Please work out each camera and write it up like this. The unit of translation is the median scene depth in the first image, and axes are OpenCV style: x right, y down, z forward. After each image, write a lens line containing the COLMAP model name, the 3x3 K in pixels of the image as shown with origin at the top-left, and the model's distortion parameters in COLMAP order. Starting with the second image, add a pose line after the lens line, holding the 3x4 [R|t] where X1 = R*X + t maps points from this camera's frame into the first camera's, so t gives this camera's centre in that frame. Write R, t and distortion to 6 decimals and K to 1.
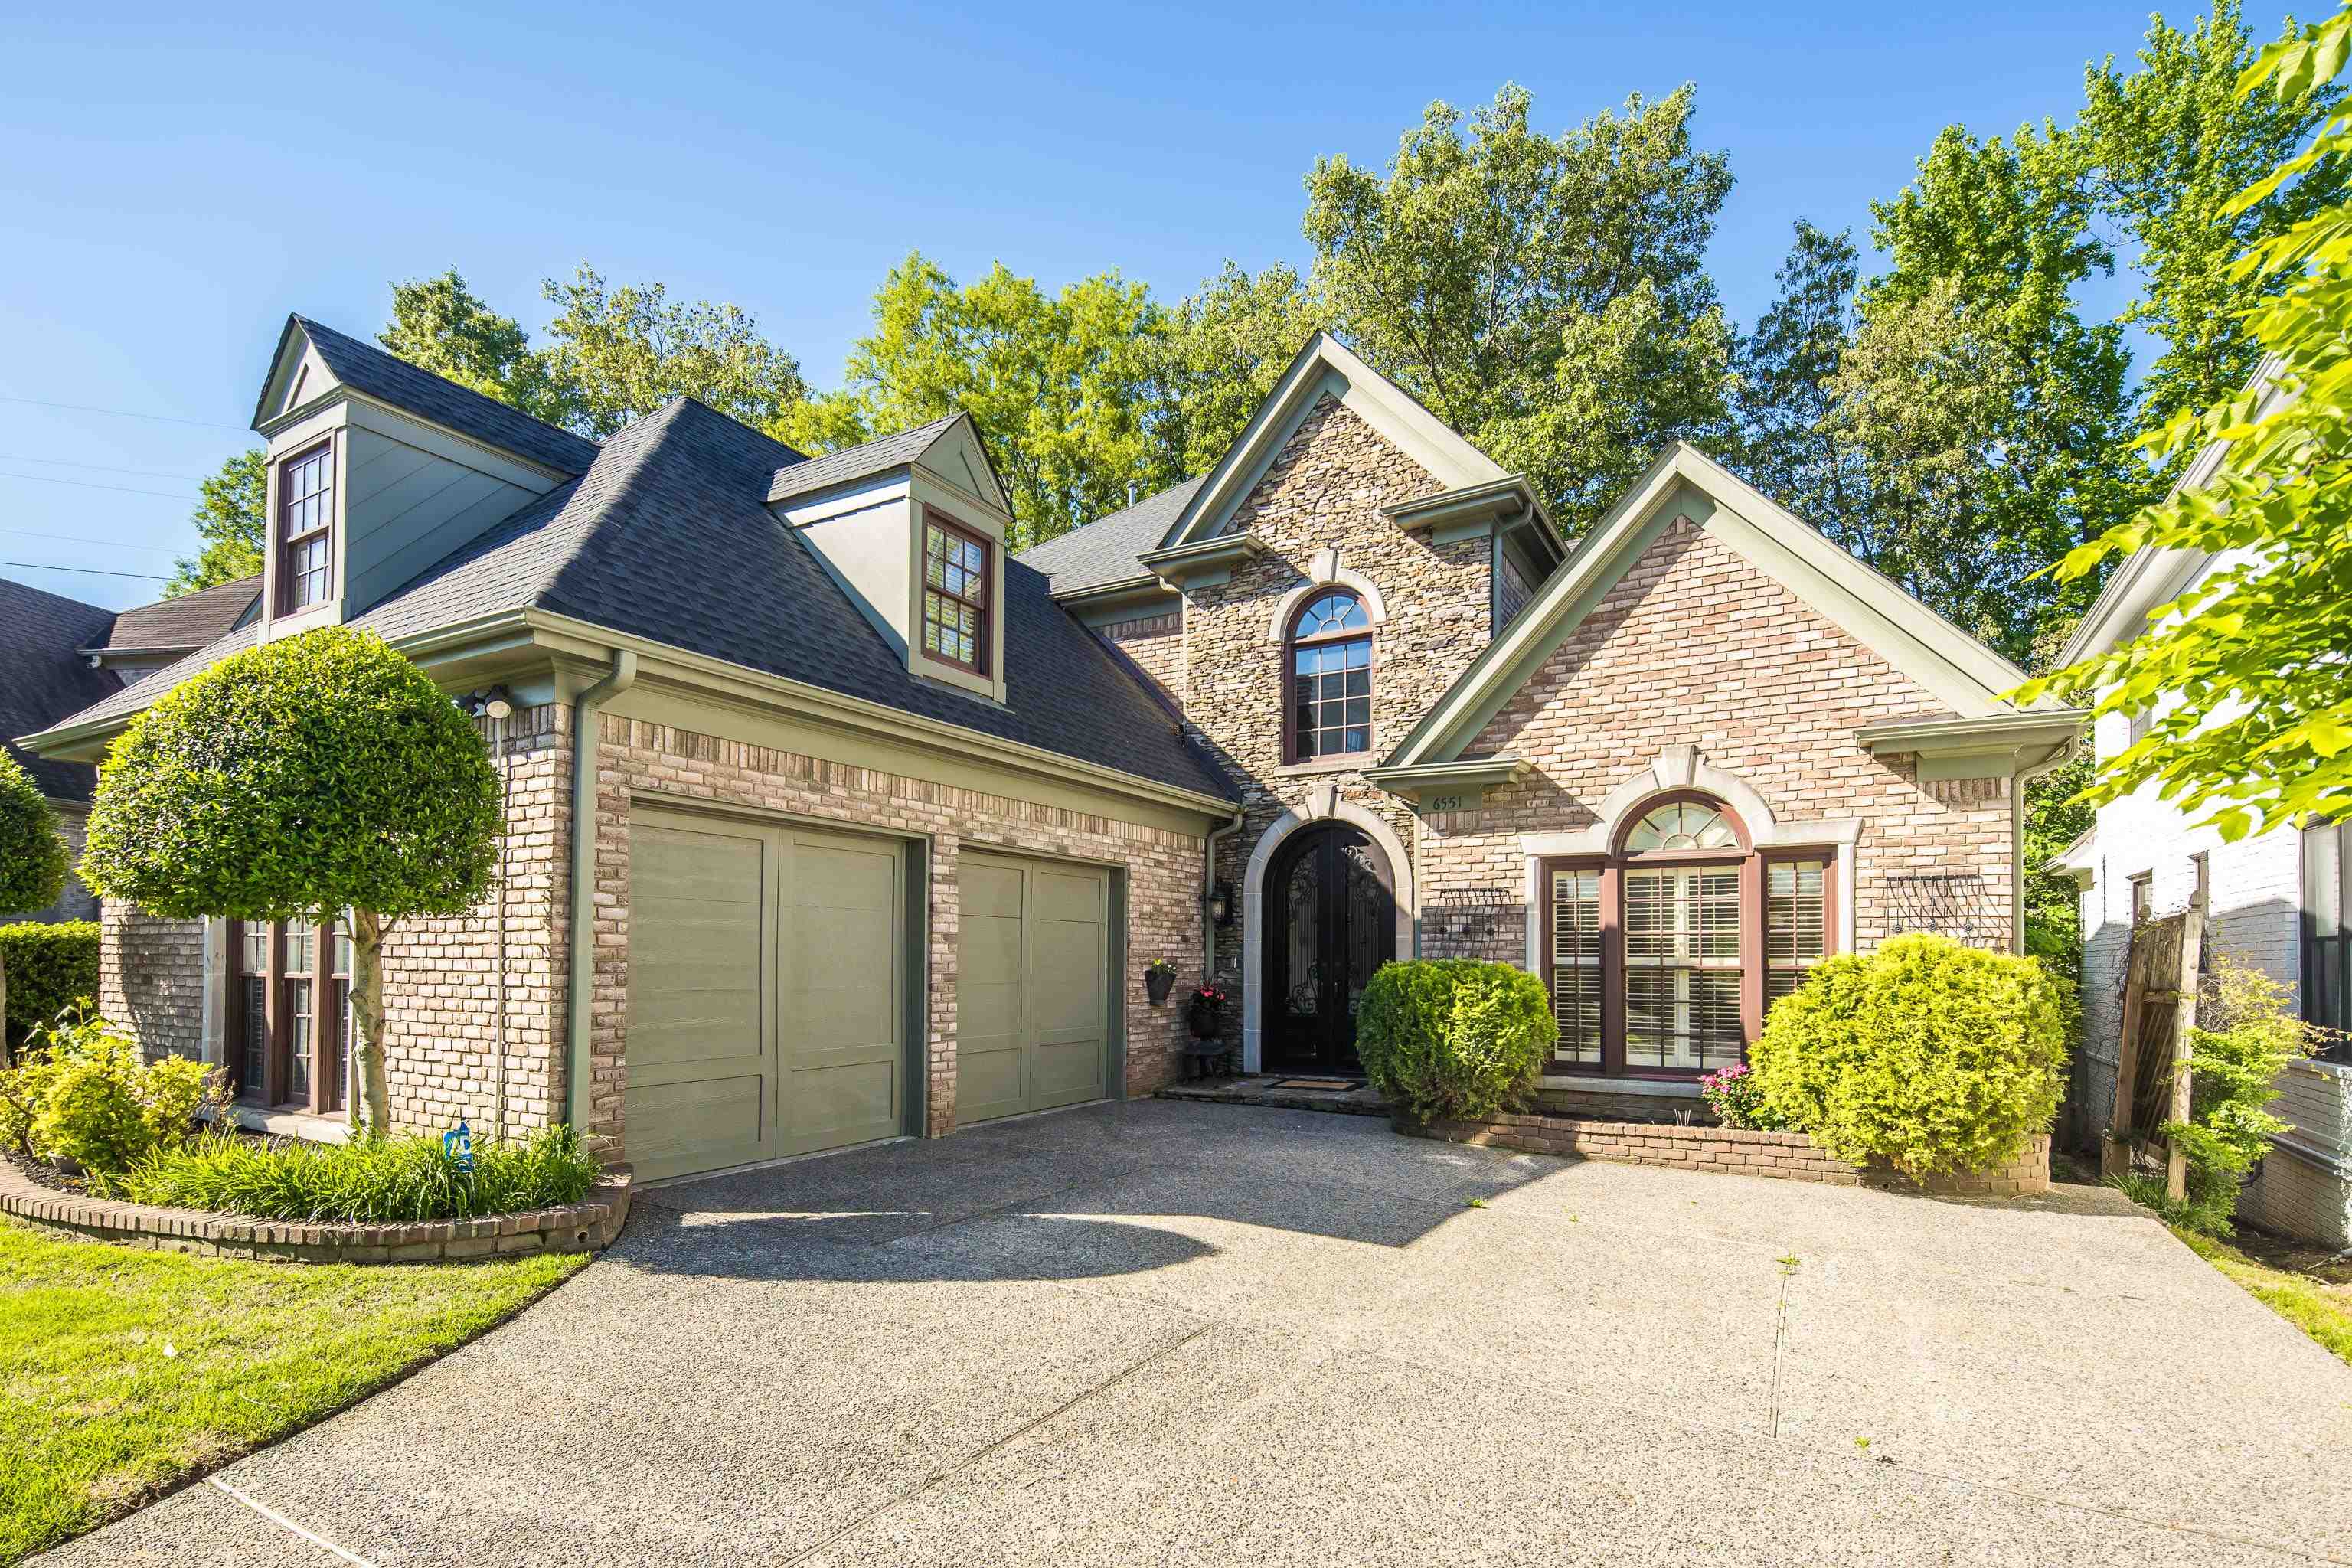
lens RADIAL K [[1152.9, 0, 1165.5], [0, 1152.9, 947.5], [0, 0, 1]] dist [-0.000547, -0.001342]
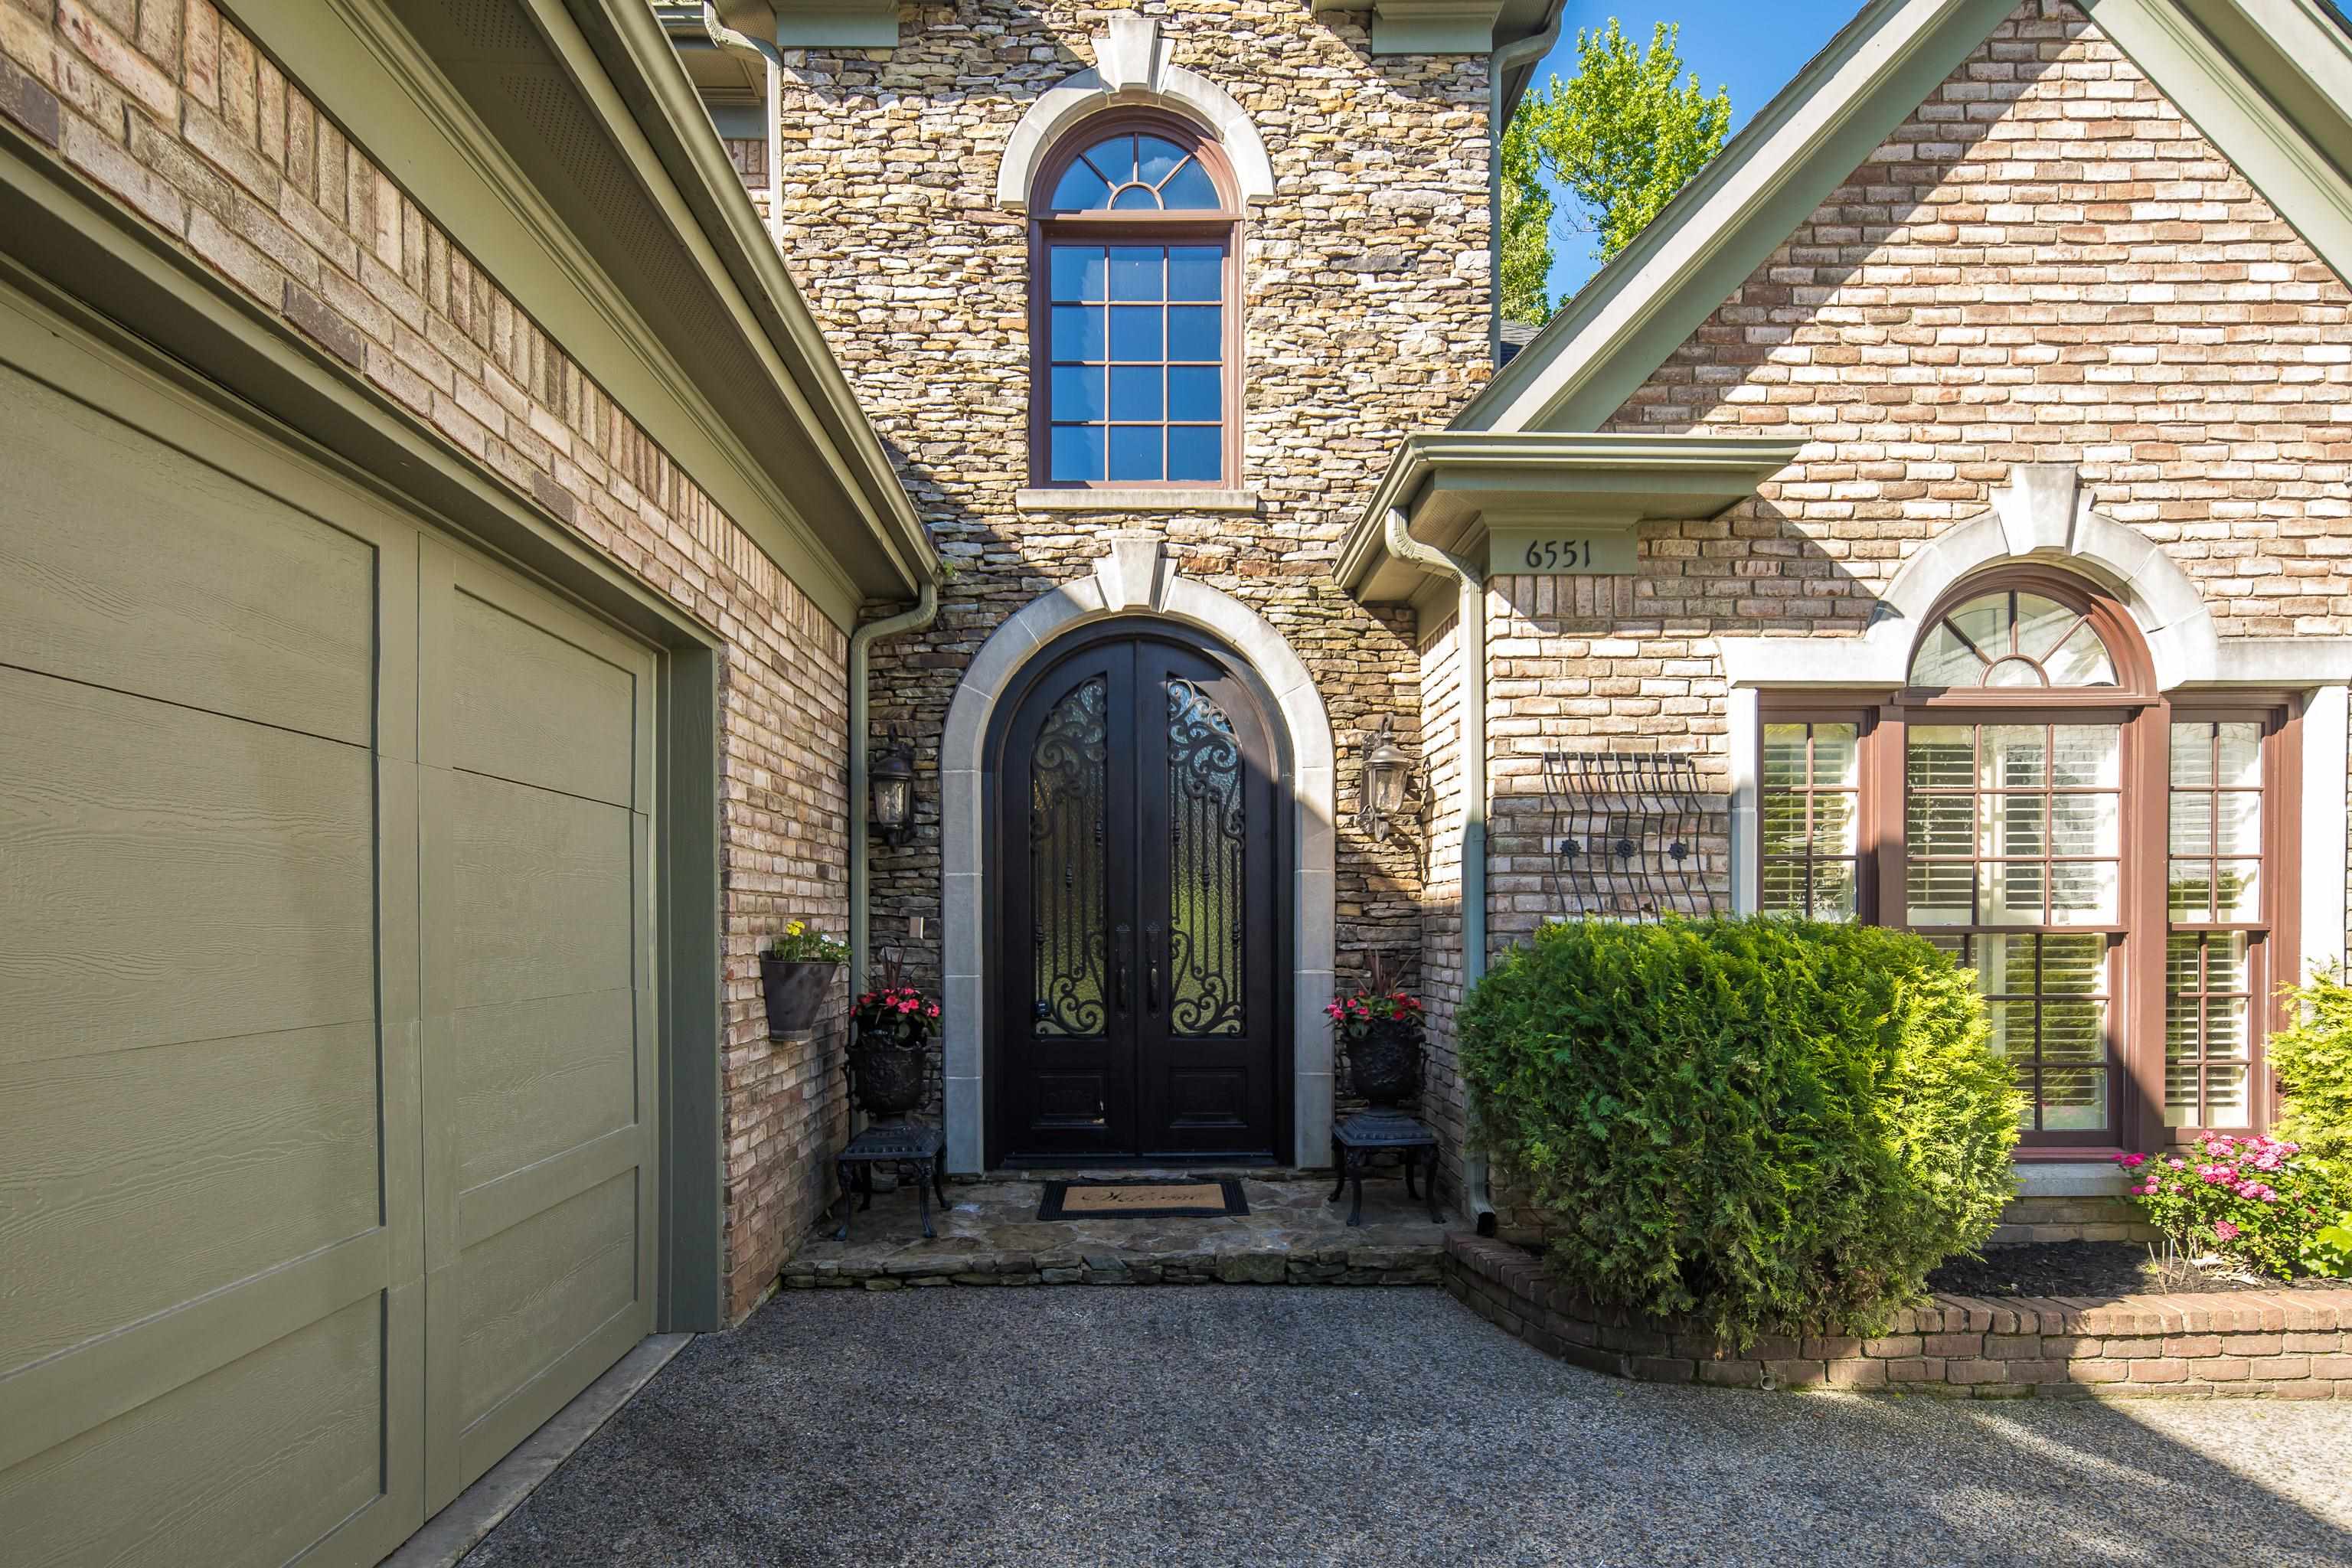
lens RADIAL K [[1152.9, 0, 1165.5], [0, 1152.9, 947.5], [0, 0, 1]] dist [-0.000547, -0.001342]
pose [[0.855412, -0.017657, 0.517647, -0.110932], [0.001520, 0.999500, 0.031582, 0.008678], [-0.517946, -0.026229, 0.855011, 0.723676]]
